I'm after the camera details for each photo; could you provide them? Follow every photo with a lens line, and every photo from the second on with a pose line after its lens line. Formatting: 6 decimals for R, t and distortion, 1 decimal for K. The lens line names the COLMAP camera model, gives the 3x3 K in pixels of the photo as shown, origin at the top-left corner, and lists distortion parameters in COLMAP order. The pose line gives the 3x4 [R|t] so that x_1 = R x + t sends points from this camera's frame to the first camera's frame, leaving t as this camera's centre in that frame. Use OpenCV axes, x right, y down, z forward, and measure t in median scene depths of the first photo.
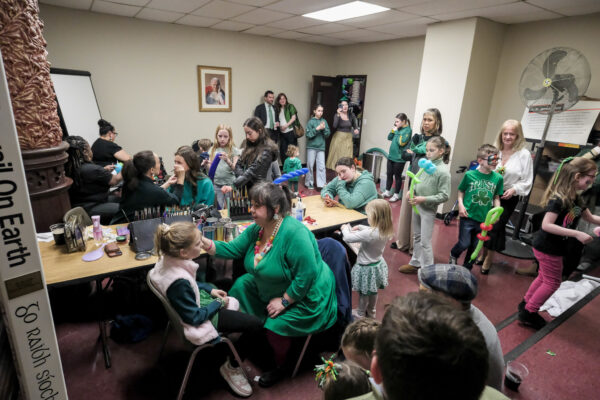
lens RADIAL K [[333.3, 0, 298.0], [0, 333.3, 194.6], [0, 0, 1]] dist [-0.036014, 0.026930]
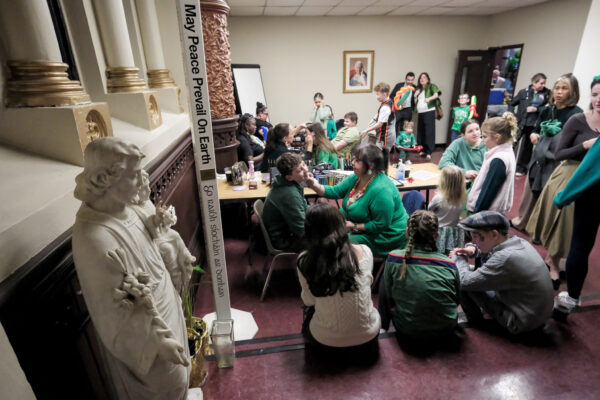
lens RADIAL K [[333.3, 0, 298.0], [0, 333.3, 194.6], [0, 0, 1]] dist [-0.036014, 0.026930]
pose [[0.899574, 0.083345, -0.428742, 0.186908], [-0.064630, 0.996219, 0.058053, 0.087449], [0.431959, -0.024513, 0.901560, -0.203666]]
